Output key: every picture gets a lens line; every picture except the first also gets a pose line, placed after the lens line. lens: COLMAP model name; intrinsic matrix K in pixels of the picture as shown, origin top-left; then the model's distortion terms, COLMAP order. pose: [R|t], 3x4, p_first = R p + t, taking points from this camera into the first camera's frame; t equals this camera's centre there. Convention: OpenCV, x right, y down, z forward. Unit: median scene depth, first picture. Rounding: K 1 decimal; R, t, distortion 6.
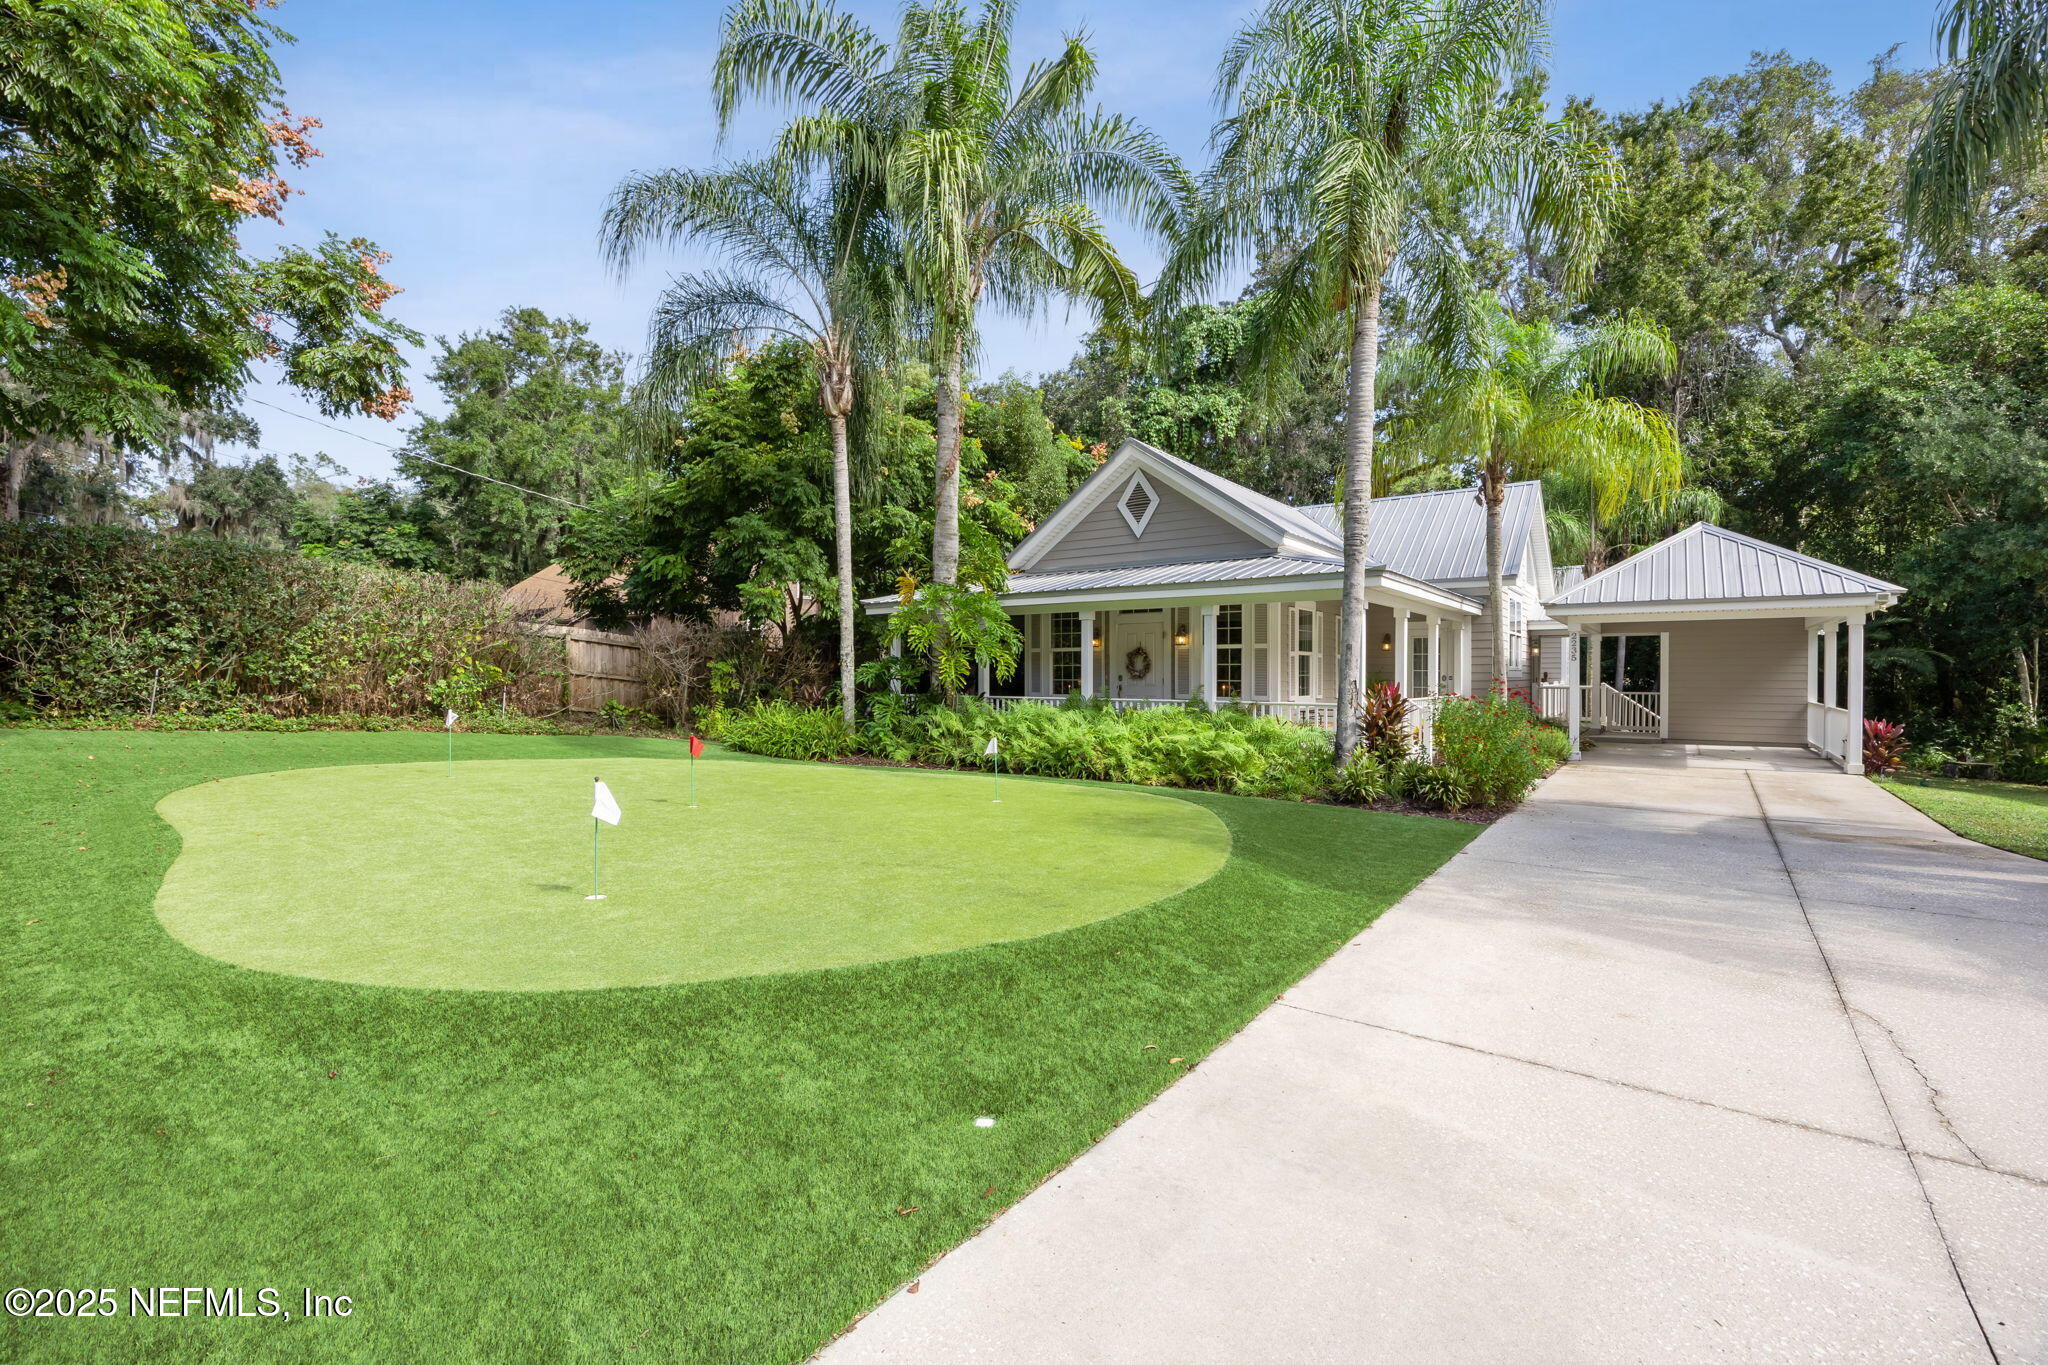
lens RADIAL K [[938.6, 0, 1005.5], [0, 938.6, 679.5], [0, 0, 1]] dist [-0.001453, -0.000575]
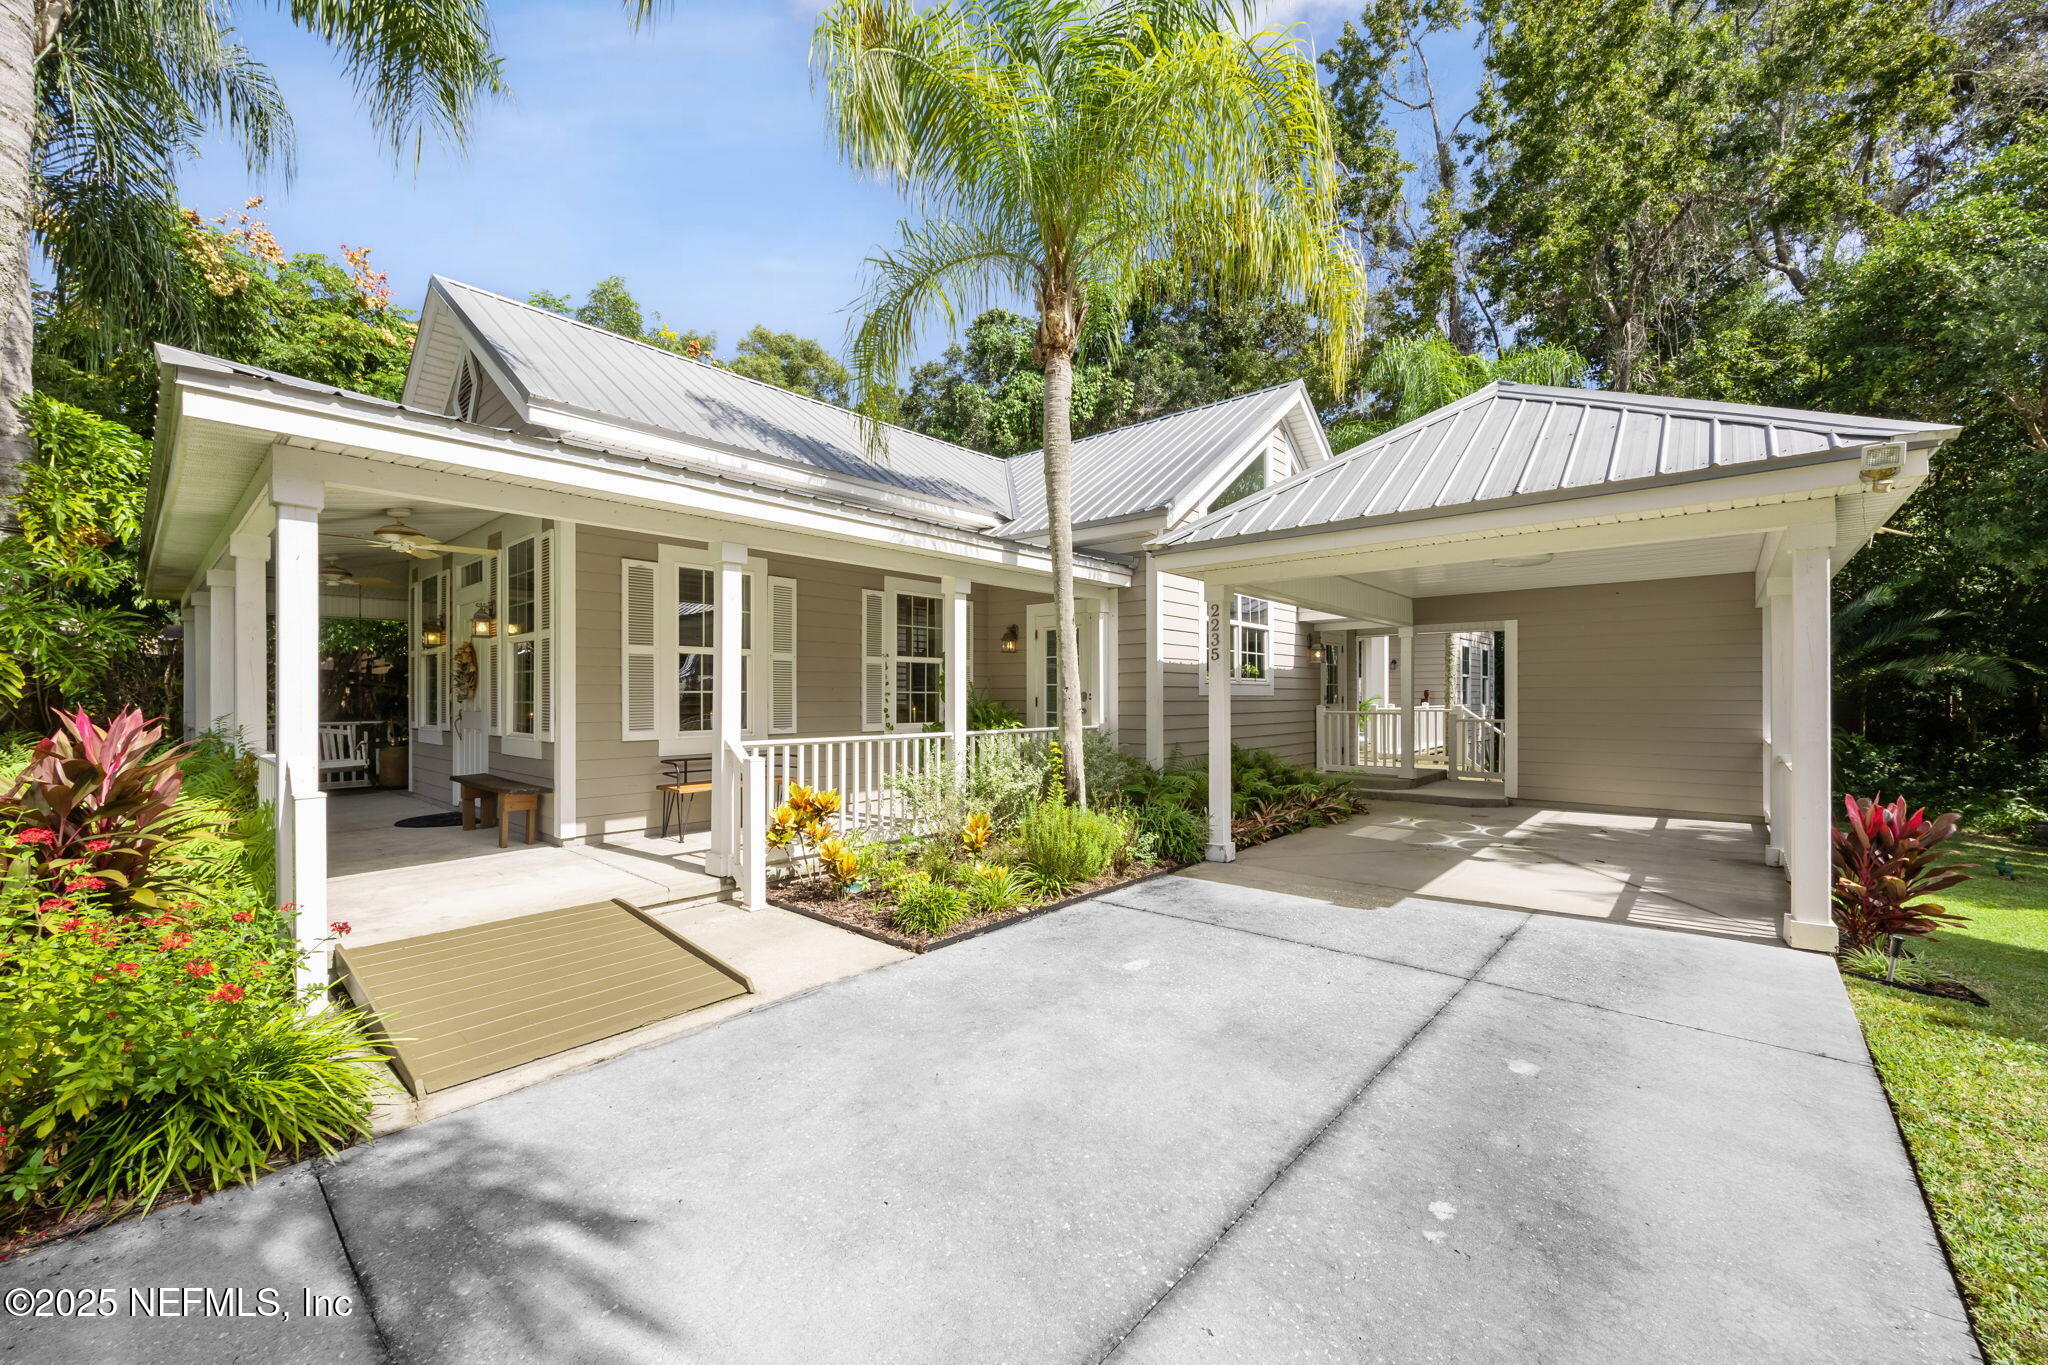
lens RADIAL K [[798.4, 0, 1026.4], [0, 798.4, 693.9], [0, 0, 1]] dist [-0.001696, 0.000617]
pose [[0.994611, -0.003029, -0.103636, 0.566843], [0.002071, 0.999954, -0.009353, 0.001322], [0.103660, 0.009088, 0.994571, 0.586590]]
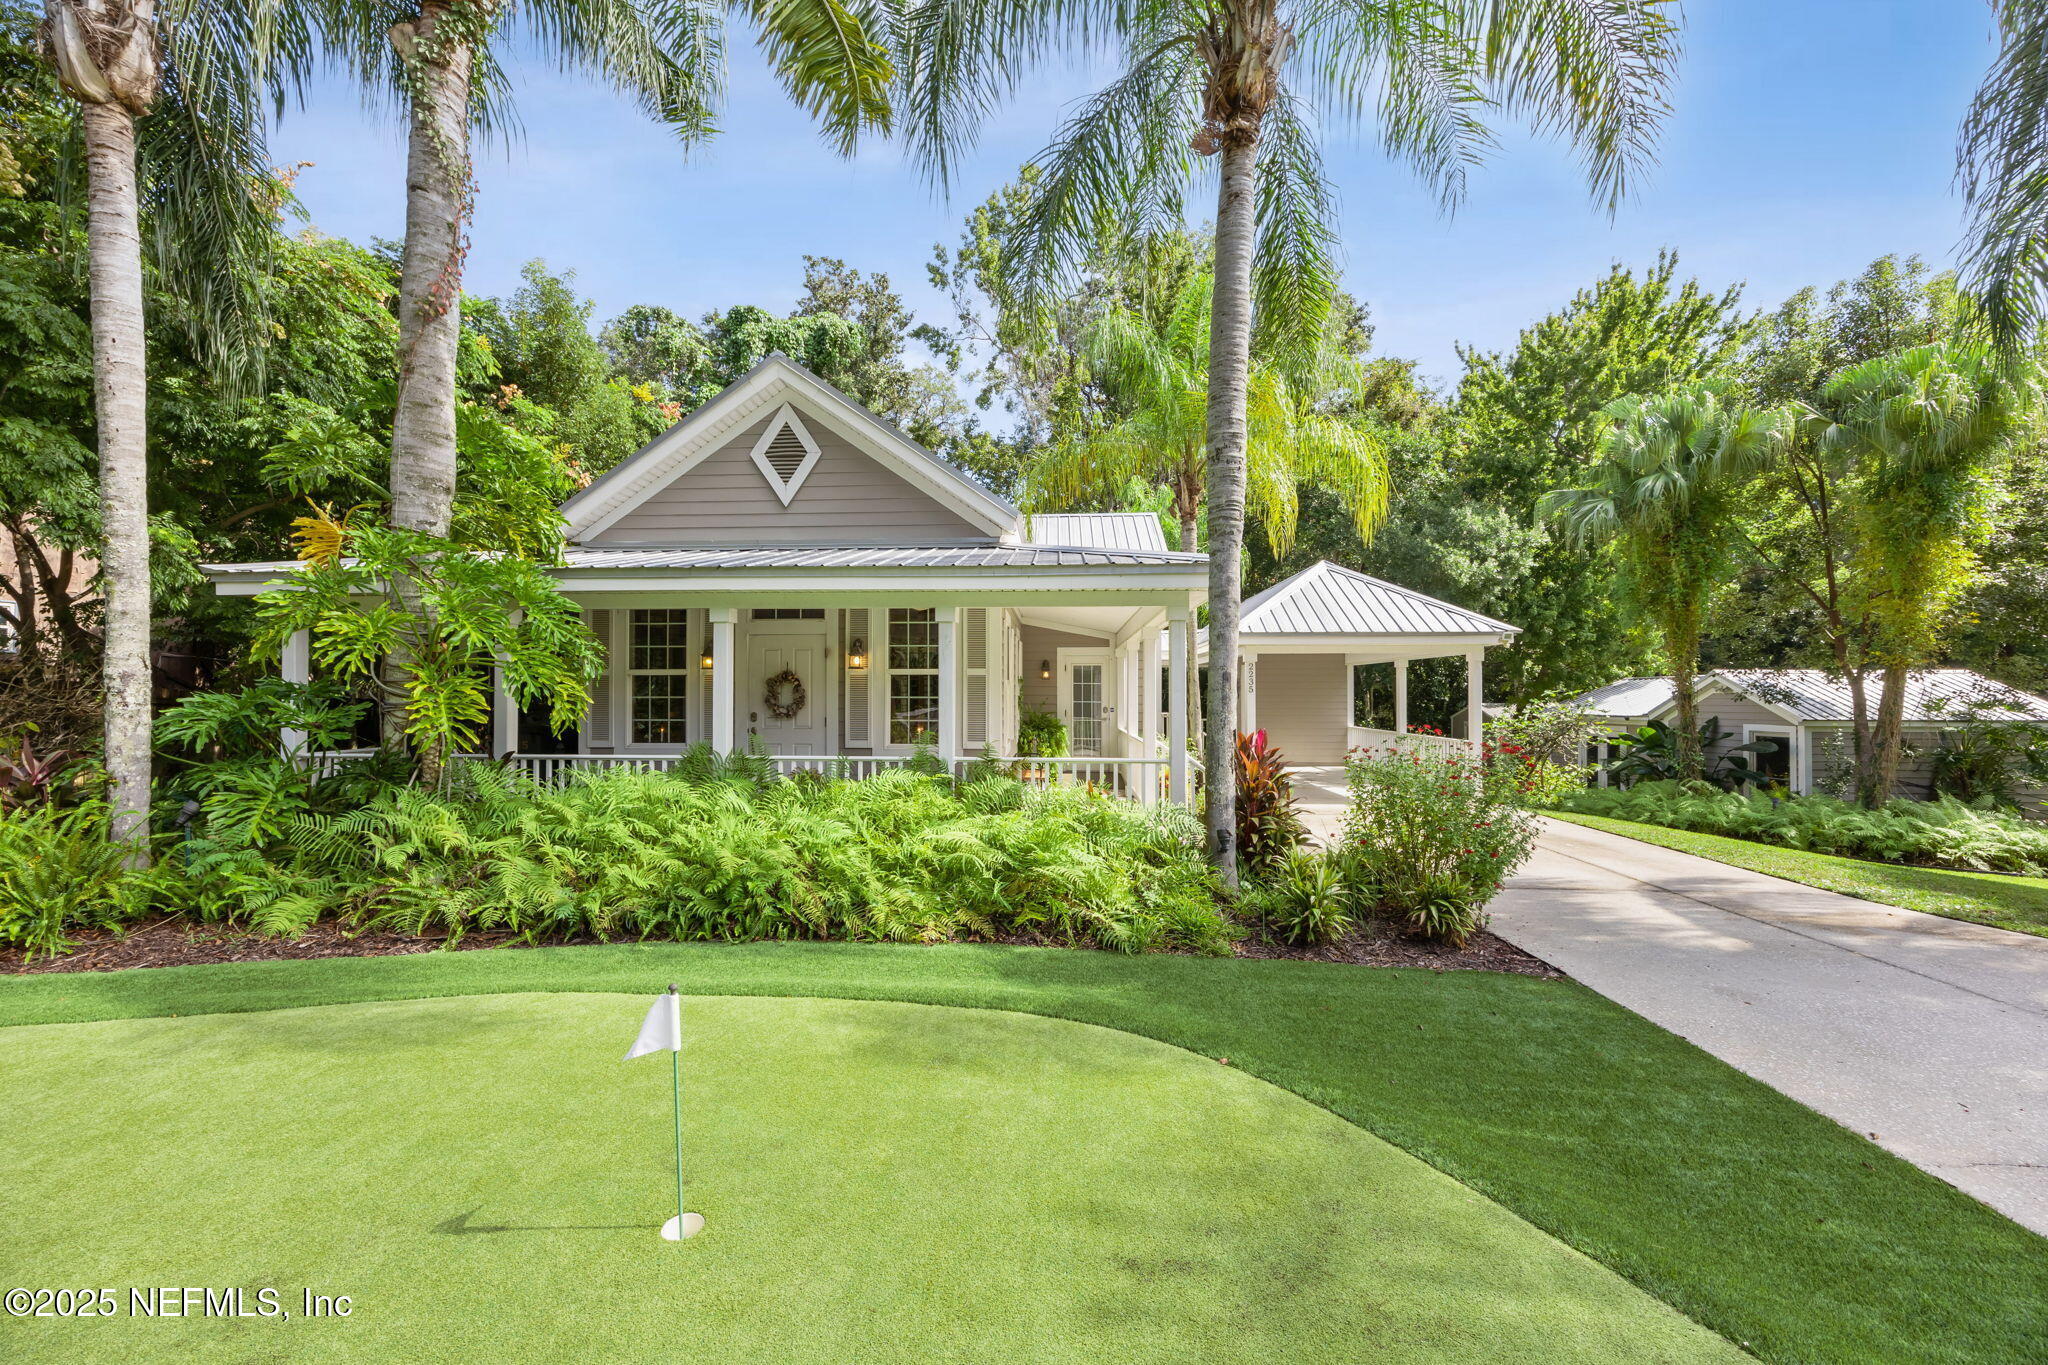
lens RADIAL K [[798.4, 0, 1026.7], [0, 798.4, 680.0], [0, 0, 1]] dist [-0.001696, 0.000617]
pose [[0.825319, 0.010125, 0.564576, -0.038107], [0.004093, 0.999706, -0.023911, -0.014662], [-0.564652, 0.022045, 0.825035, 0.477571]]
